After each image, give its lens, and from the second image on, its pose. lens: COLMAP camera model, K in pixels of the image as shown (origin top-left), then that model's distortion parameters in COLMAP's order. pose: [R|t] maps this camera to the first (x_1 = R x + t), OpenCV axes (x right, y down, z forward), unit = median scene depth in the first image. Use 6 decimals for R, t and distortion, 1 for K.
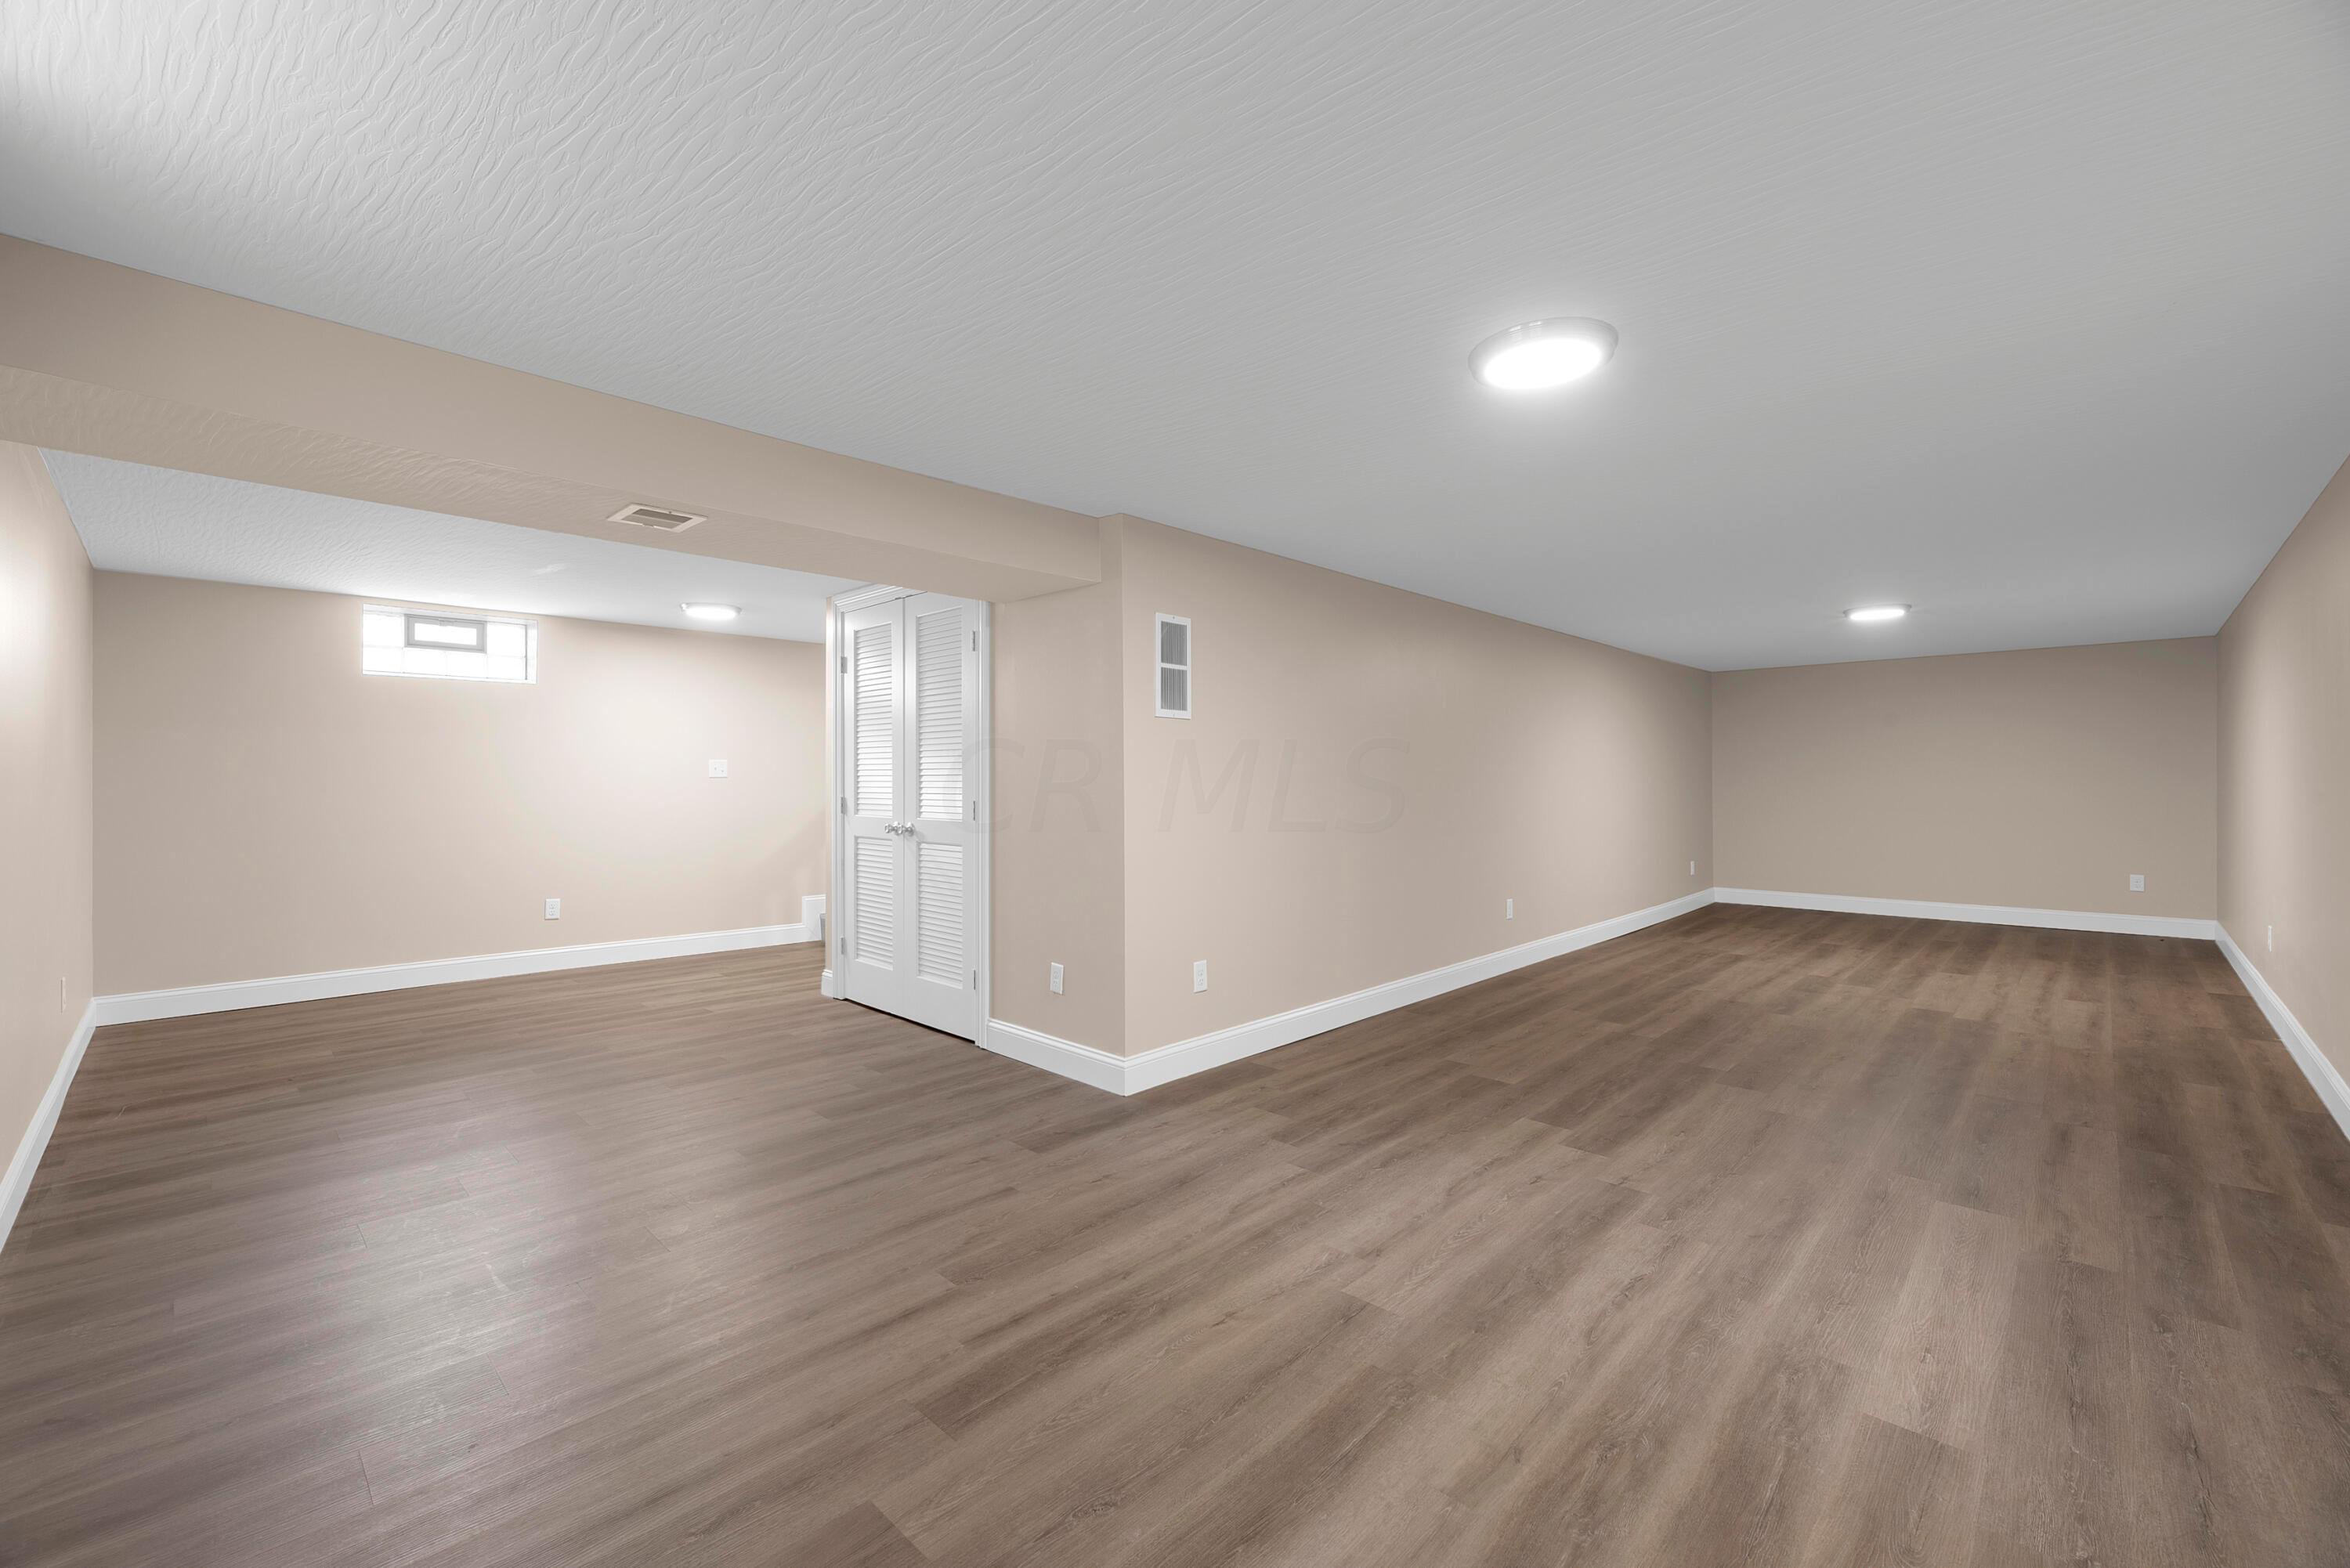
lens RADIAL K [[949.1, 0, 1150.7], [0, 949.1, 779.8], [0, 0, 1]] dist [-0.001581, -0.000147]
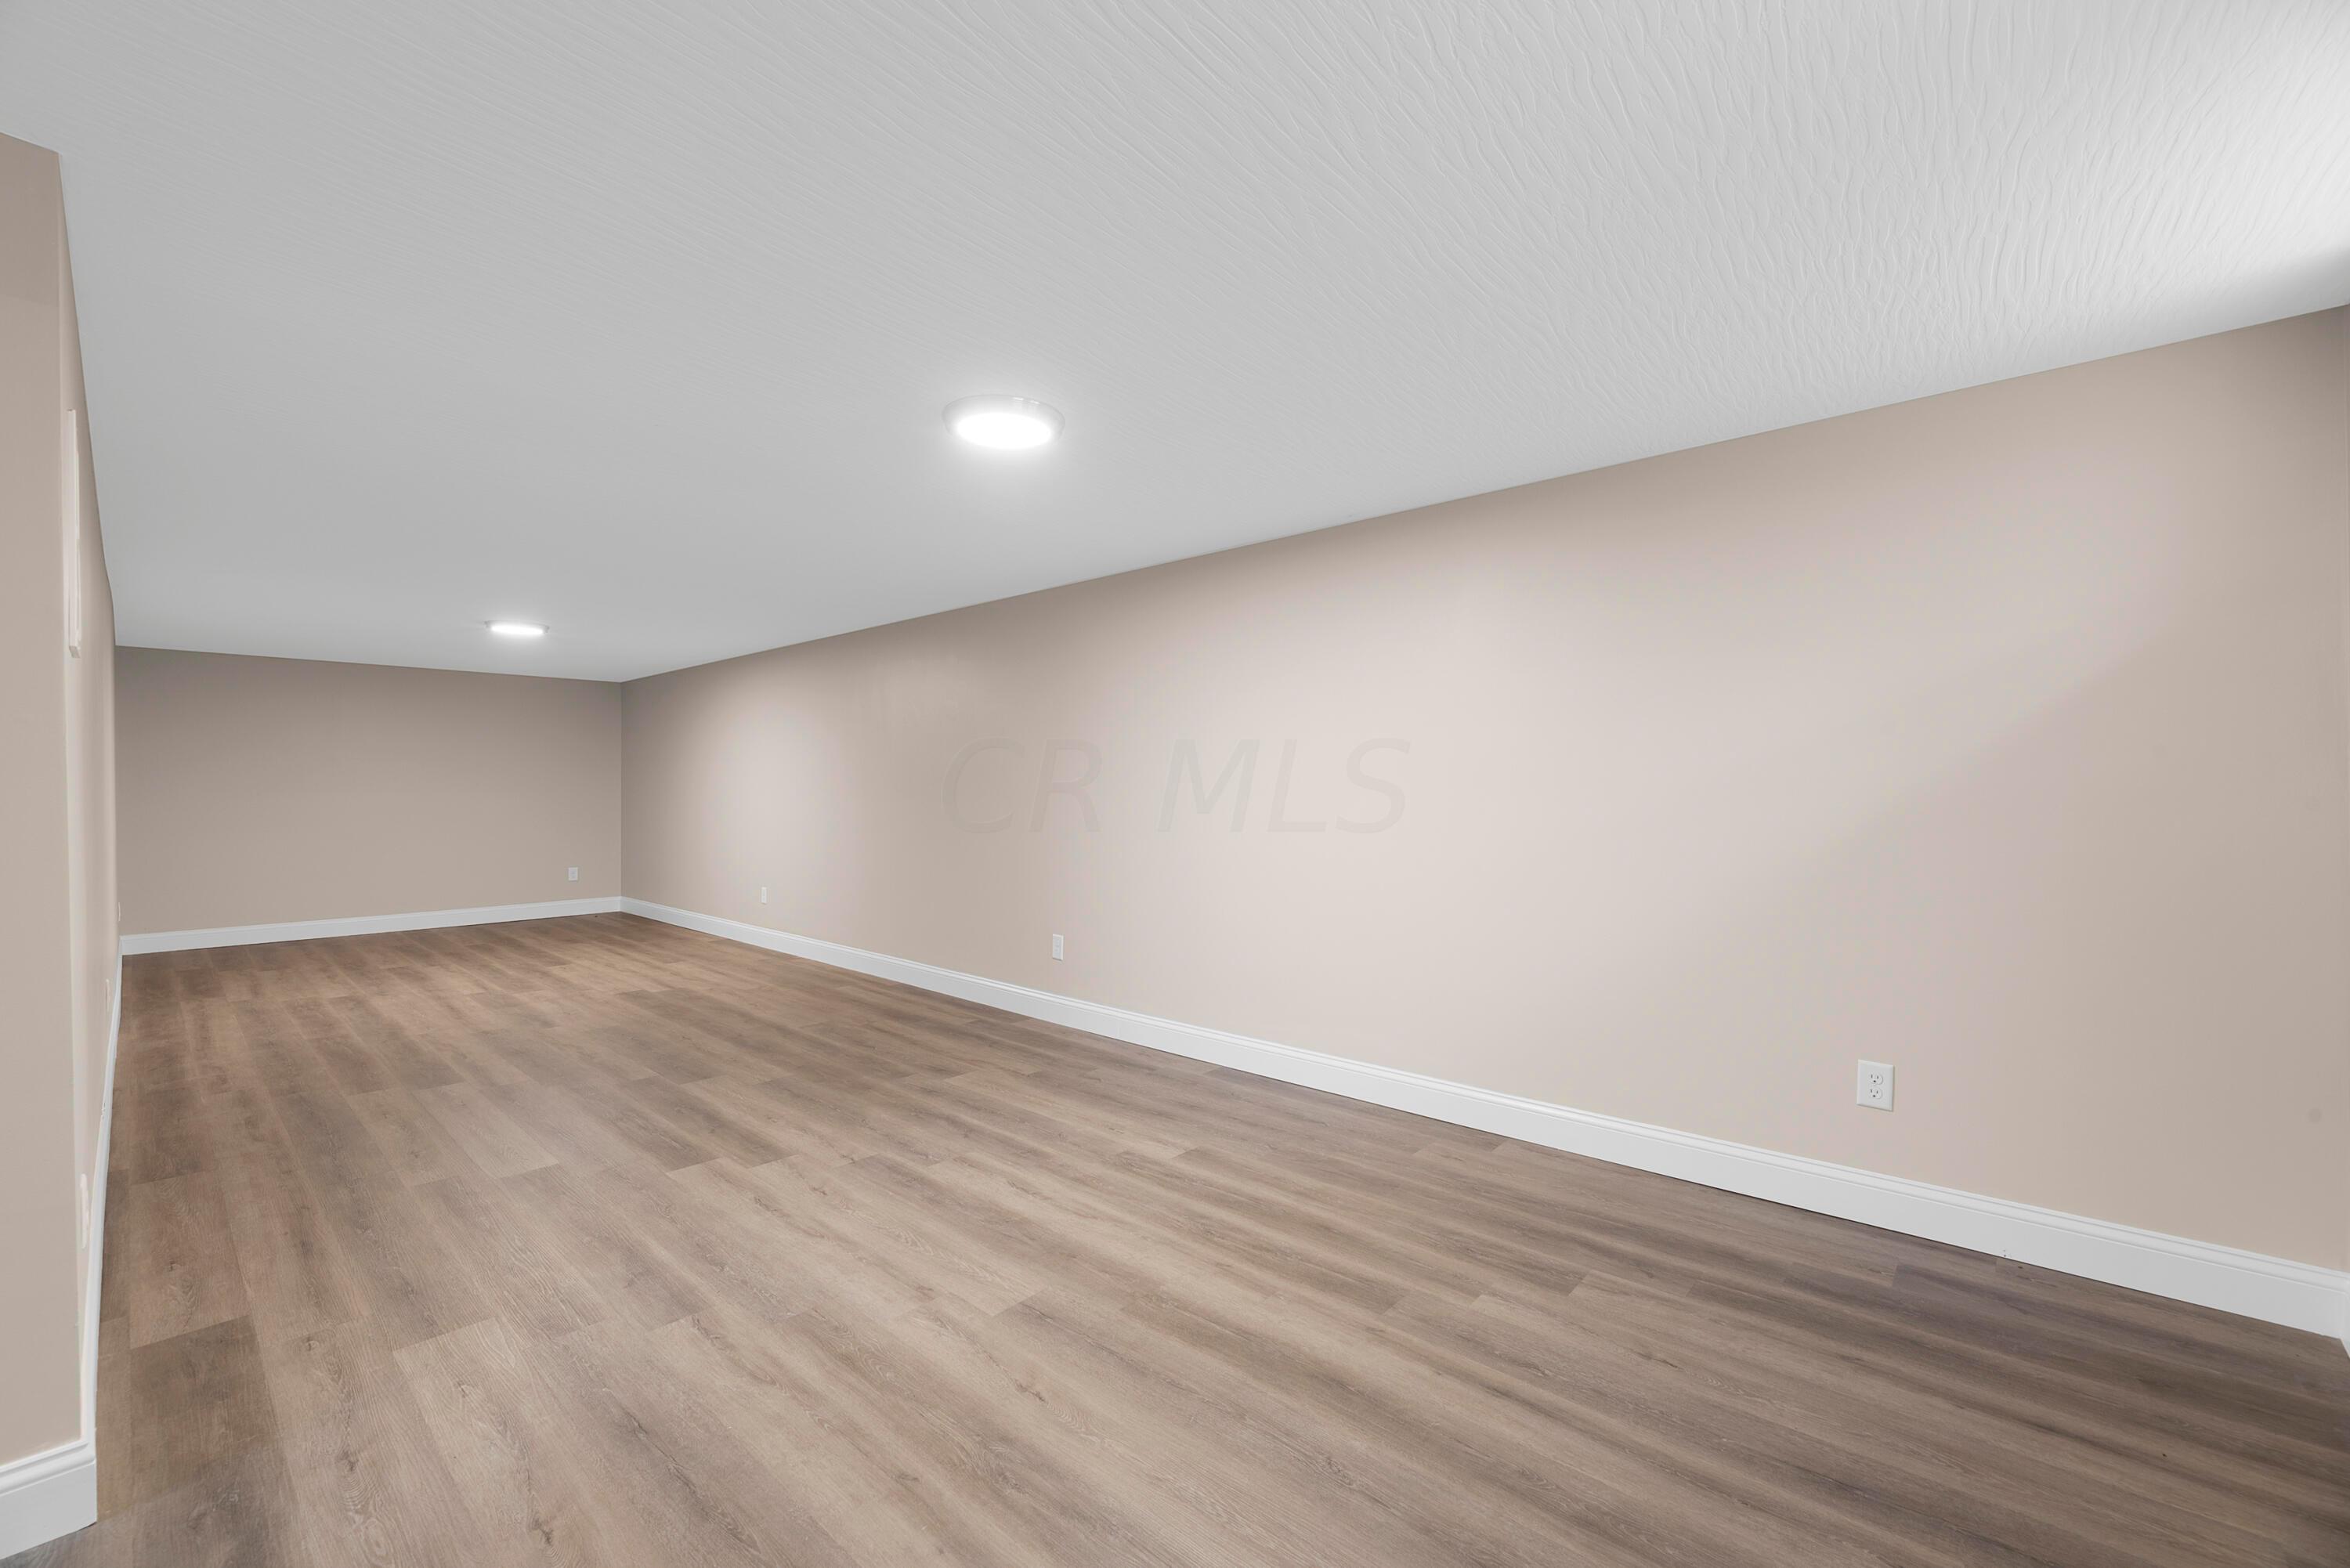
lens RADIAL K [[949.1, 0, 1150.7], [0, 949.1, 779.8], [0, 0, 1]] dist [-0.001581, -0.000147]
pose [[-0.027668, 0.010261, 0.999564, -0.742866], [0.001605, 0.999946, -0.010221, -0.009361], [-0.999616, 0.001321, -0.027683, 0.802922]]
